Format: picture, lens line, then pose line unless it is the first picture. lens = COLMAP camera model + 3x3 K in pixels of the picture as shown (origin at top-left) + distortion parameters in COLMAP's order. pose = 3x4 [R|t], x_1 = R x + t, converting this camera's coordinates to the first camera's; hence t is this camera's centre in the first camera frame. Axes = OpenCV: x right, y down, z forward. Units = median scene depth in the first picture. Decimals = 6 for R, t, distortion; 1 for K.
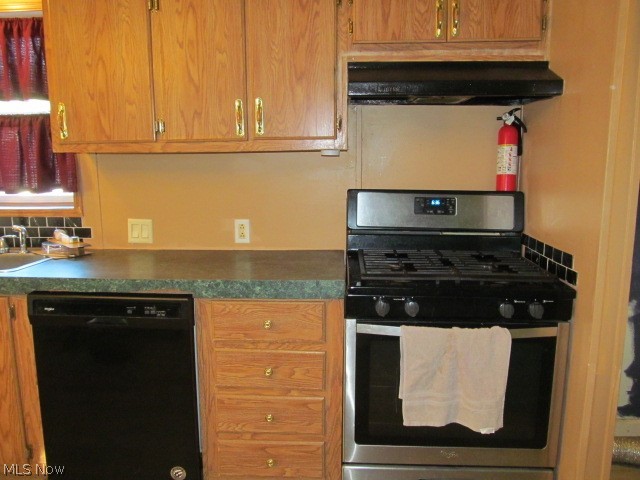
lens RADIAL K [[524.9, 0, 320.2], [0, 524.9, 241.7], [0, 0, 1]] dist [-0.069802, 0.020870]
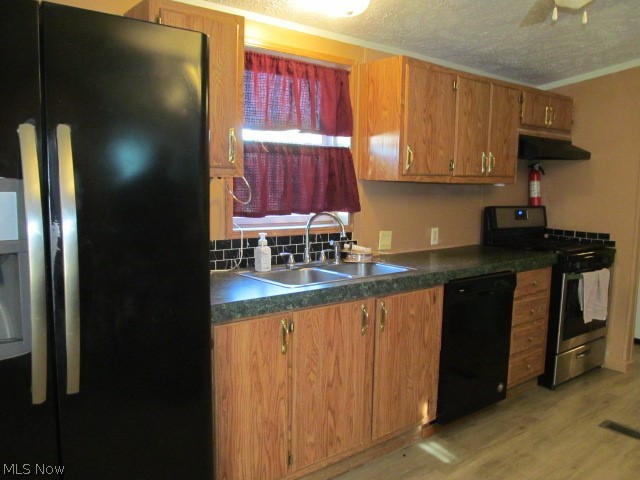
lens RADIAL K [[524.9, 0, 321.3], [0, 524.9, 240.3], [0, 0, 1]] dist [-0.069802, 0.020870]
pose [[0.753202, -0.058700, 0.655164, -1.438044], [0.085967, 0.996252, -0.009571, -0.023789], [-0.652147, 0.063532, 0.755426, 0.113941]]
